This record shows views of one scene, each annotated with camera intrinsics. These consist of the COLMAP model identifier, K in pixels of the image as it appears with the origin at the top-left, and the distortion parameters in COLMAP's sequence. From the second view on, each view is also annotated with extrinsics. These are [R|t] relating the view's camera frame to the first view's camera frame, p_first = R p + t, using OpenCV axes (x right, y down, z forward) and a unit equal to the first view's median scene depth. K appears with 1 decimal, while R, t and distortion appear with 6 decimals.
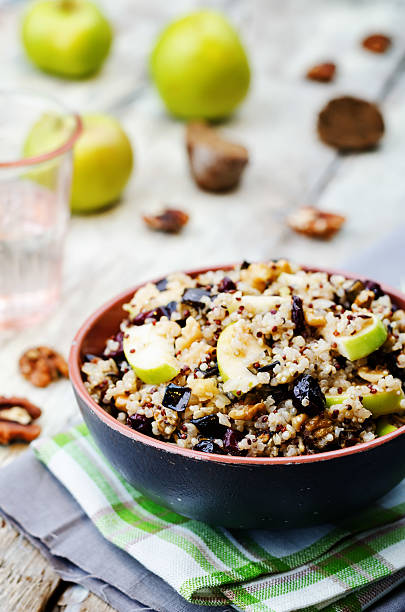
lens RADIAL K [[1555.3, 0, 202.5], [0, 1555.3, 306.0], [0, 0, 1]] dist [-0.088345, -1.018621]
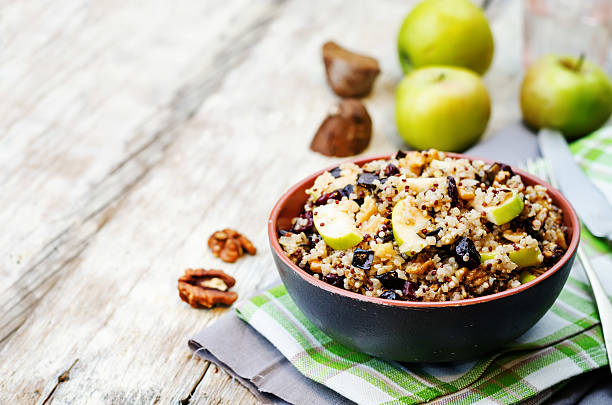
lens RADIAL K [[1553.9, 0, 306.0], [0, 1553.9, 202.5], [0, 0, 1]] dist [-0.026491, 1.560449]
pose [[0.998637, -0.033853, 0.039725, -0.108672], [0.034239, 0.999372, -0.009073, 0.022419], [-0.039393, 0.010421, 0.999169, -0.255628]]
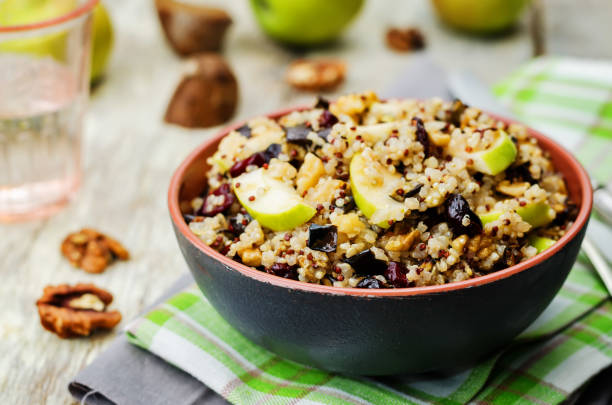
lens RADIAL K [[1553.9, 0, 306.0], [0, 1553.9, 202.5], [0, 0, 1]] dist [-0.026491, 1.560449]
pose [[0.963798, -0.127500, 0.234172, -0.228510], [0.134406, 0.990832, -0.013706, 0.048339], [-0.230277, 0.044684, 0.972099, 0.120687]]
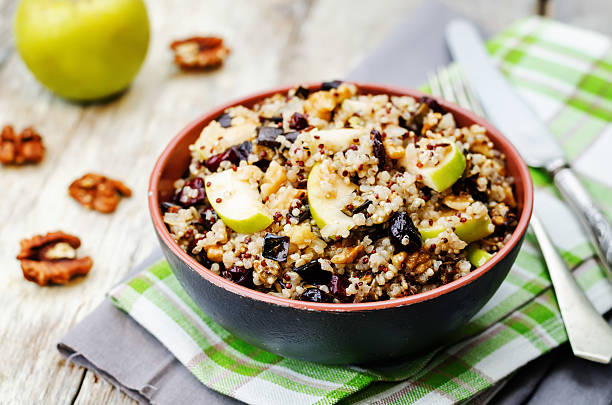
lens RADIAL K [[1555.3, 0, 306.0], [0, 1555.3, 202.5], [0, 0, 1]] dist [-0.088345, -1.018621]
pose [[0.983148, -0.103799, 0.150483, -0.142097], [0.082564, 0.986549, 0.141079, -0.107399], [-0.163103, -0.126277, 0.978494, 0.014427]]
